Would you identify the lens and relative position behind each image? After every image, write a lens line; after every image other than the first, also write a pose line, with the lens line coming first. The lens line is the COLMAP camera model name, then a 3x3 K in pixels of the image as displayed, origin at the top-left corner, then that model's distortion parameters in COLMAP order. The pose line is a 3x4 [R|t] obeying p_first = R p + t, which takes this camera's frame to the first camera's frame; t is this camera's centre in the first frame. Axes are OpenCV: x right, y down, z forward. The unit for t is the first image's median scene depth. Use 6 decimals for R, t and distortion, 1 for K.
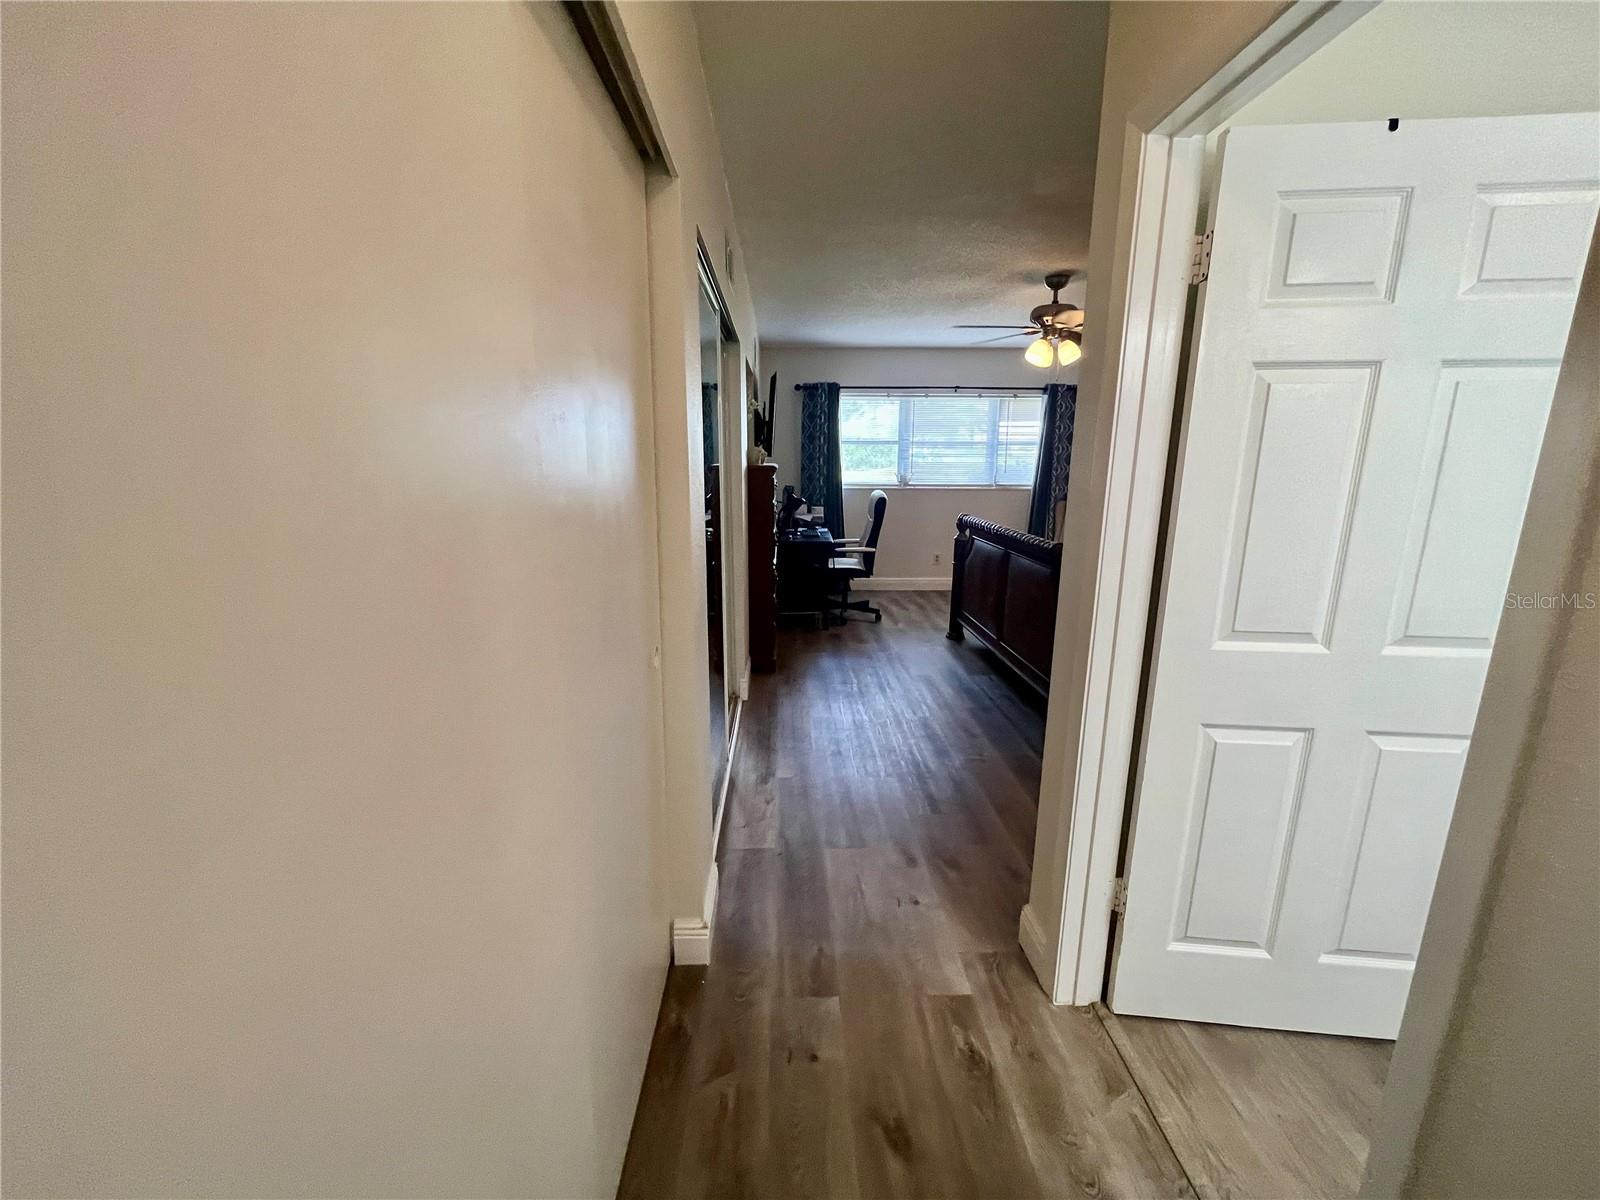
lens RADIAL K [[644.9, 0, 798.9], [0, 644.9, 593.2], [0, 0, 1]] dist [-0.005615, 0.000643]
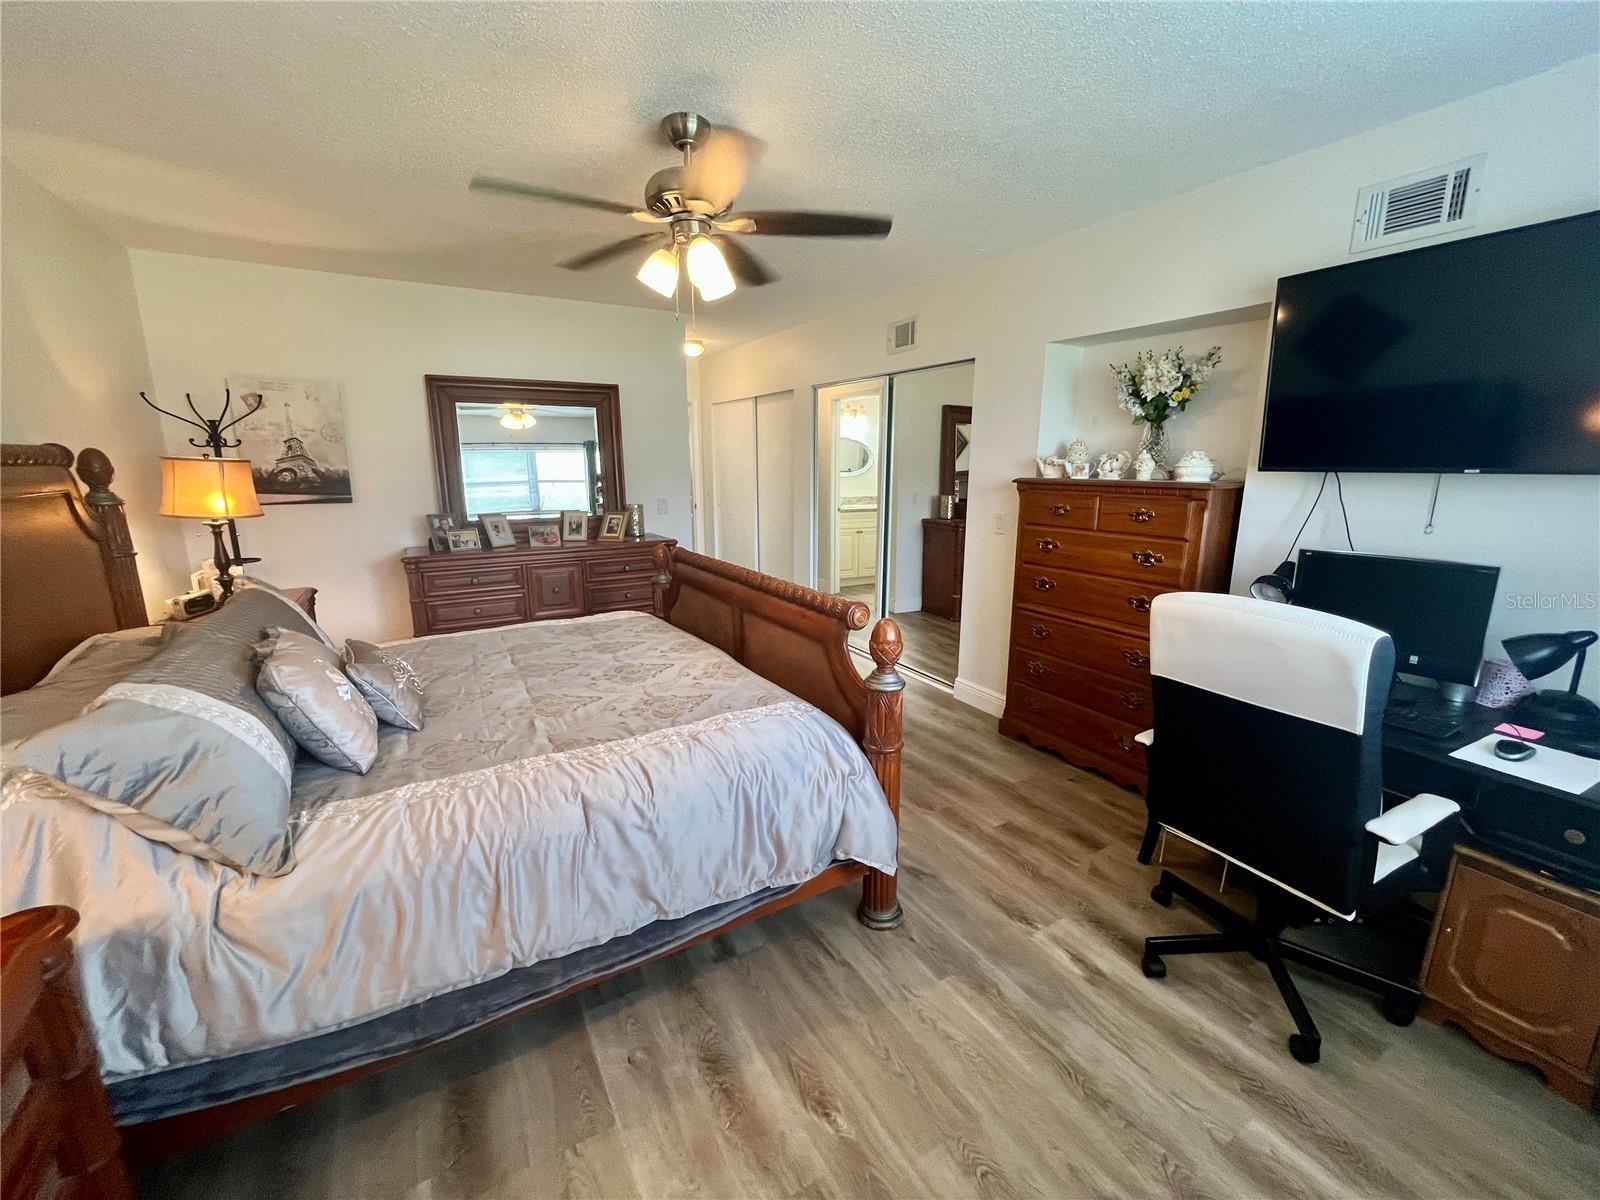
lens RADIAL K [[644.9, 0, 796.8], [0, 644.9, 601.6], [0, 0, 1]] dist [-0.005615, 0.000643]
pose [[-0.881165, 0.093138, -0.463545, 0.433671], [-0.103473, 0.918652, 0.381276, -0.247798], [0.461348, 0.383931, -0.799847, 1.156607]]
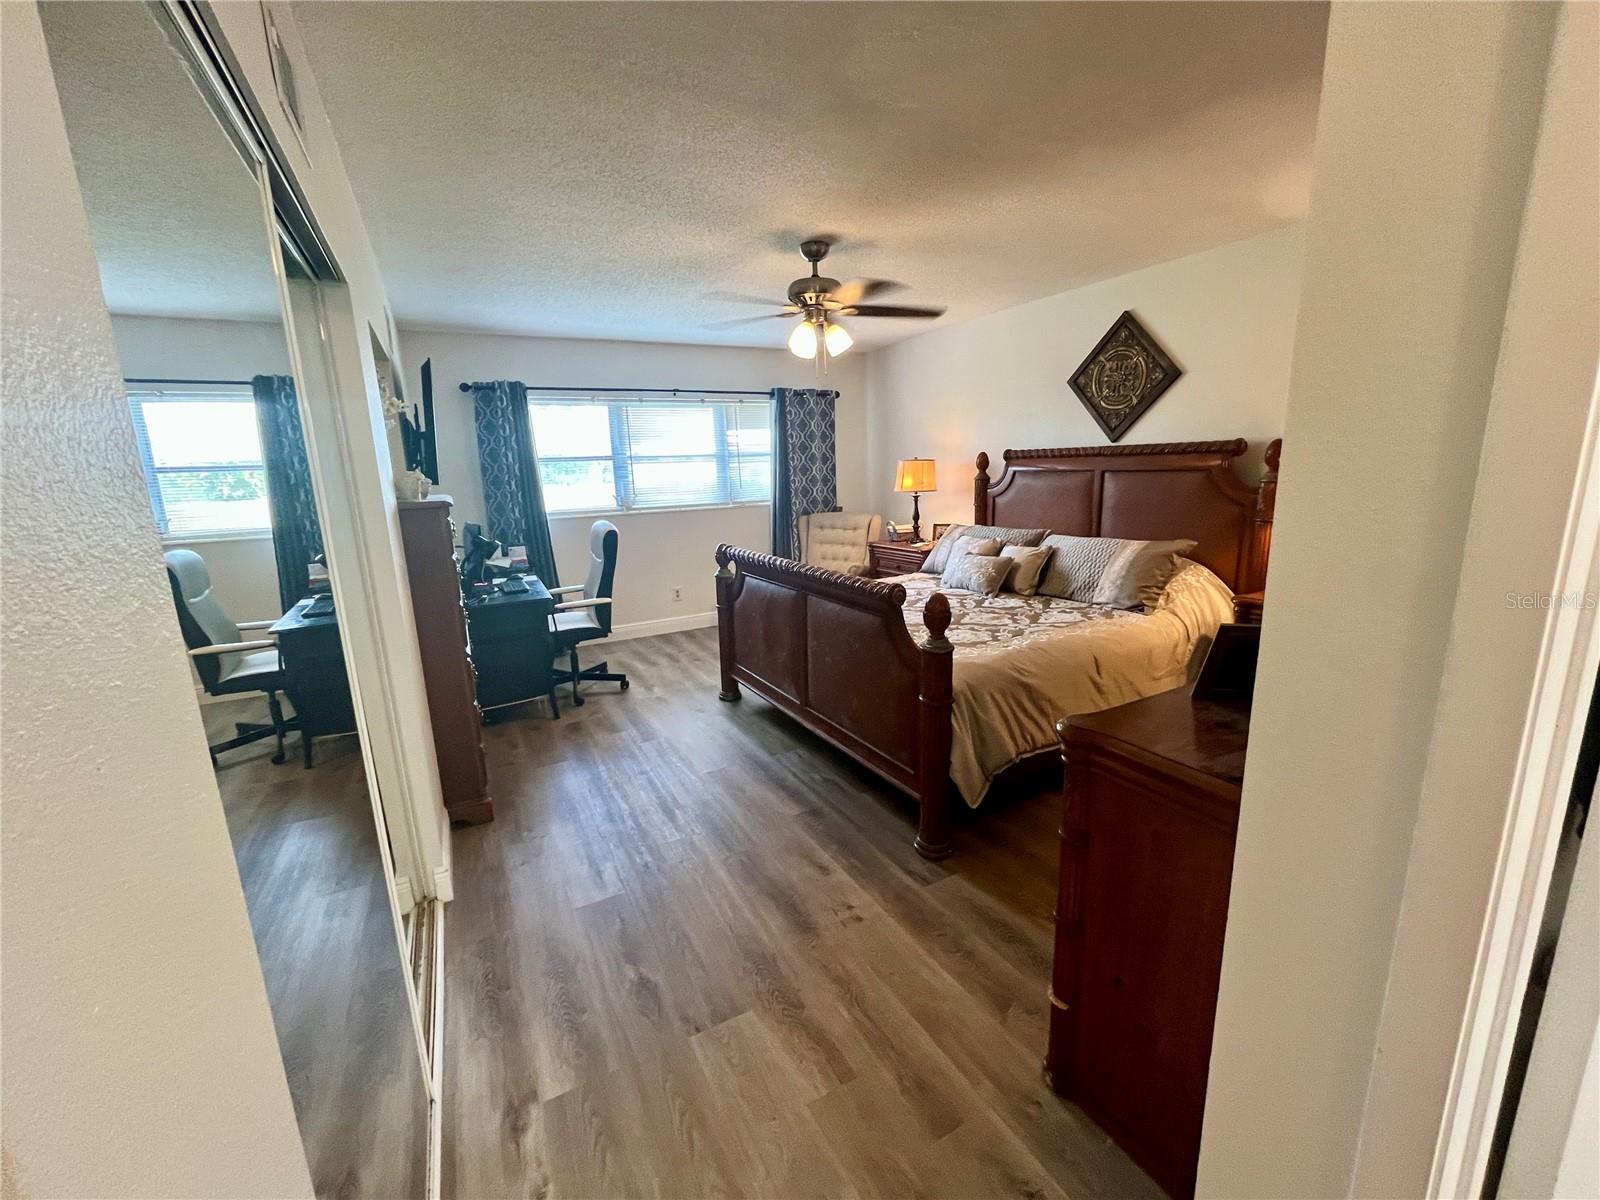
lens RADIAL K [[644.9, 0, 798.6], [0, 644.9, 596.8], [0, 0, 1]] dist [-0.005615, 0.000643]
pose [[0.892195, -0.125771, 0.433786, -0.012438], [0.132296, 0.991093, 0.015254, -0.053120], [-0.431841, 0.043778, 0.900887, 0.222771]]
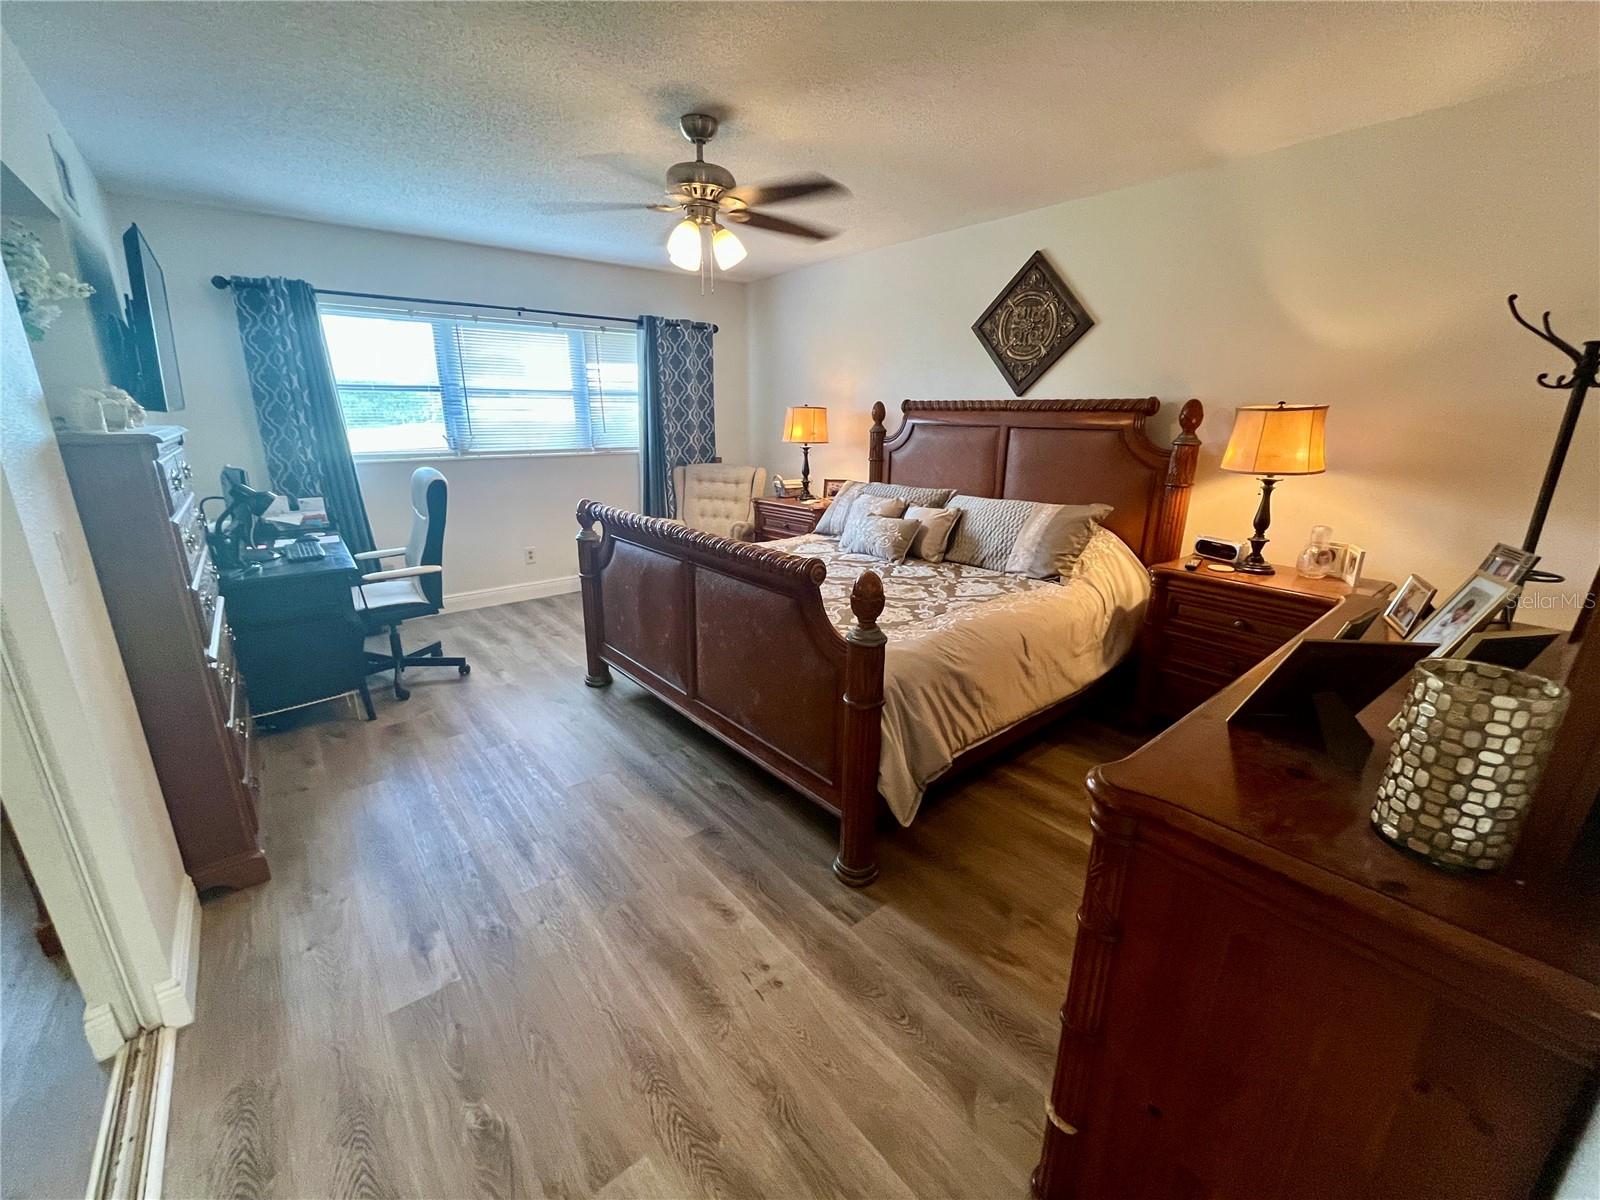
lens RADIAL K [[644.9, 0, 797.7], [0, 644.9, 597.6], [0, 0, 1]] dist [-0.005615, 0.000643]
pose [[0.787191, -0.171006, 0.592526, 0.019067], [0.126263, 0.985124, 0.116566, -0.067665], [-0.603646, -0.016945, 0.797073, 0.313944]]
